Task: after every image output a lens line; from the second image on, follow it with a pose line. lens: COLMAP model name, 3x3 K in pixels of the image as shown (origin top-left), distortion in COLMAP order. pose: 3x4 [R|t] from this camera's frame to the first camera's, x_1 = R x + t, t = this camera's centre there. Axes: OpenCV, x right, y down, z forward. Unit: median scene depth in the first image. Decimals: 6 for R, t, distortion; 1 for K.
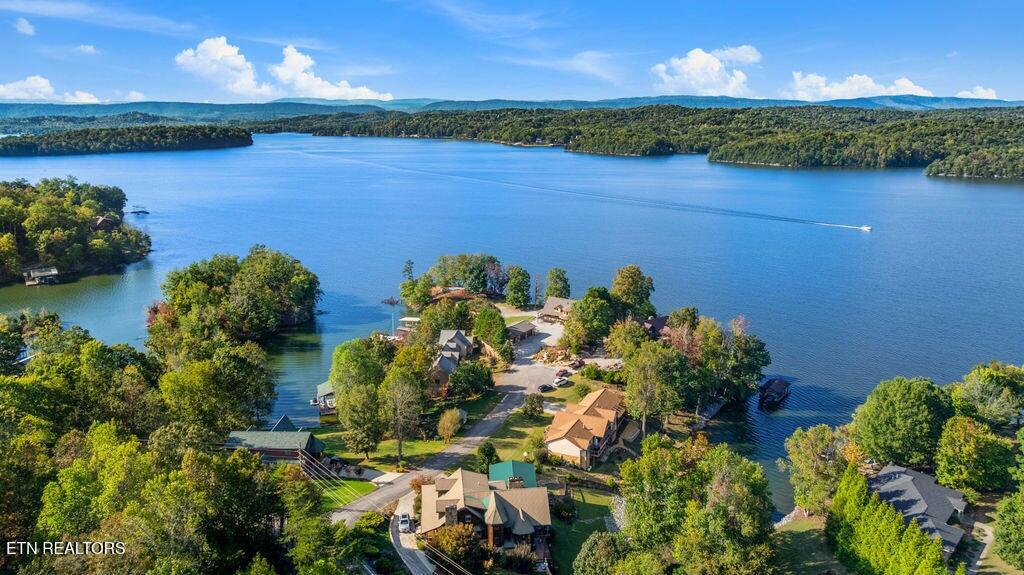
lens RADIAL K [[747.4, 0, 512.0], [0, 747.4, 287.5], [0, 0, 1]] dist [0.002021, 0.001352]
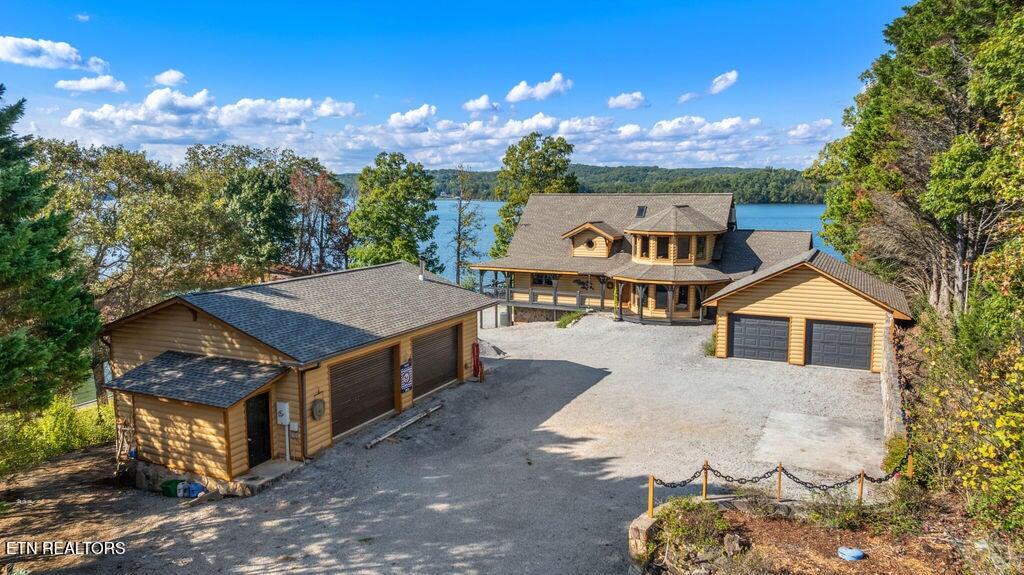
lens RADIAL K [[747.4, 0, 512.0], [0, 747.4, 287.5], [0, 0, 1]] dist [0.002021, 0.001352]
pose [[0.991880, -0.017886, 0.125916, 0.003448], [0.030578, 0.994558, -0.099597, 0.010533], [-0.123449, 0.102638, 0.987029, 0.149856]]
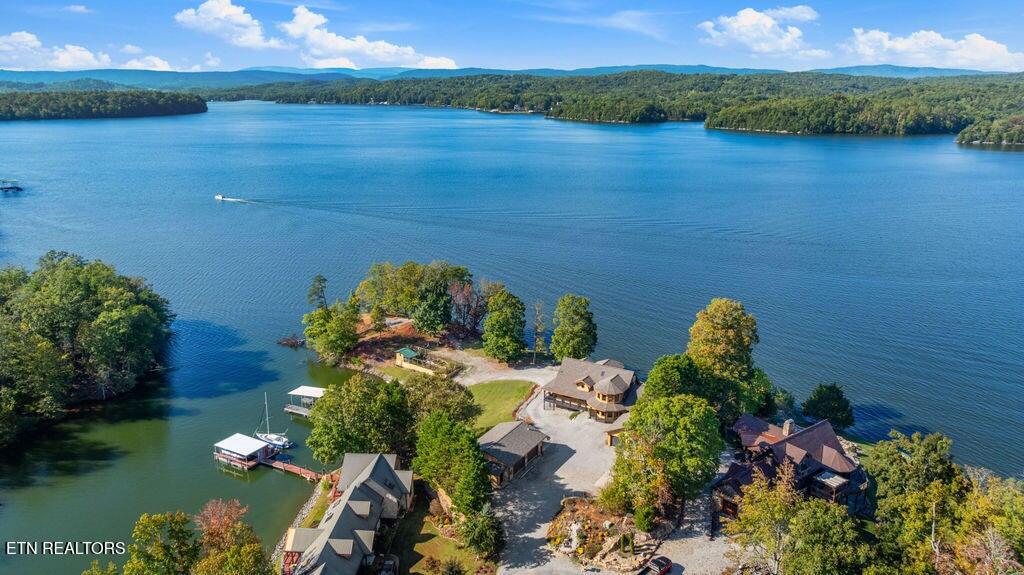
lens RADIAL K [[747.4, 0, 512.0], [0, 747.4, 287.5], [0, 0, 1]] dist [0.002021, 0.001352]
pose [[0.999497, -0.006230, 0.031086, -0.000703], [0.005065, 0.999287, 0.037410, -0.010615], [-0.031297, -0.037234, 0.998816, 0.088590]]
